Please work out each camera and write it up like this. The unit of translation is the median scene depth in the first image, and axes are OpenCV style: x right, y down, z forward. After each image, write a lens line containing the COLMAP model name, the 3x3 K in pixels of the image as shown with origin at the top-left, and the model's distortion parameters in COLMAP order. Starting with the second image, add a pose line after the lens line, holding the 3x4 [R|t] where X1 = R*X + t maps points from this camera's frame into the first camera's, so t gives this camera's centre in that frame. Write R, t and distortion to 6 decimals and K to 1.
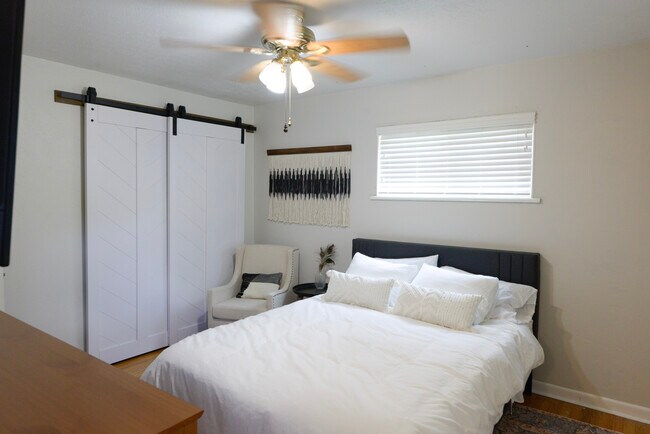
lens RADIAL K [[417.3, 0, 322.4], [0, 417.3, 213.7], [0, 0, 1]] dist [0.003879, 0.002730]
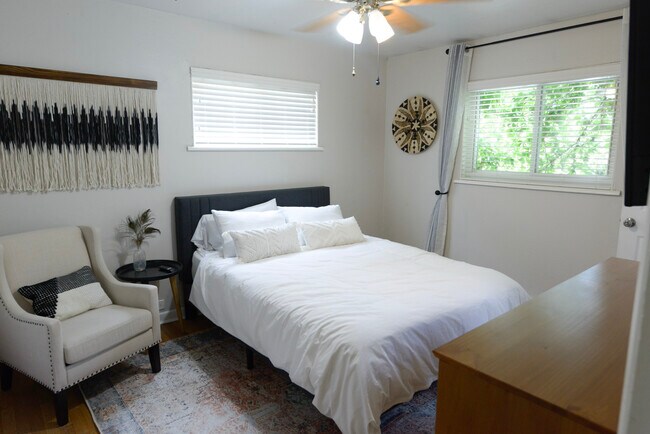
lens RADIAL K [[417.3, 0, 323.1], [0, 417.3, 216.1], [0, 0, 1]] dist [0.003879, 0.002730]
pose [[0.230622, -0.168564, 0.958332, -0.693172], [0.043123, 0.985684, 0.162997, -0.029703], [-0.972087, 0.003735, 0.234590, 0.525680]]
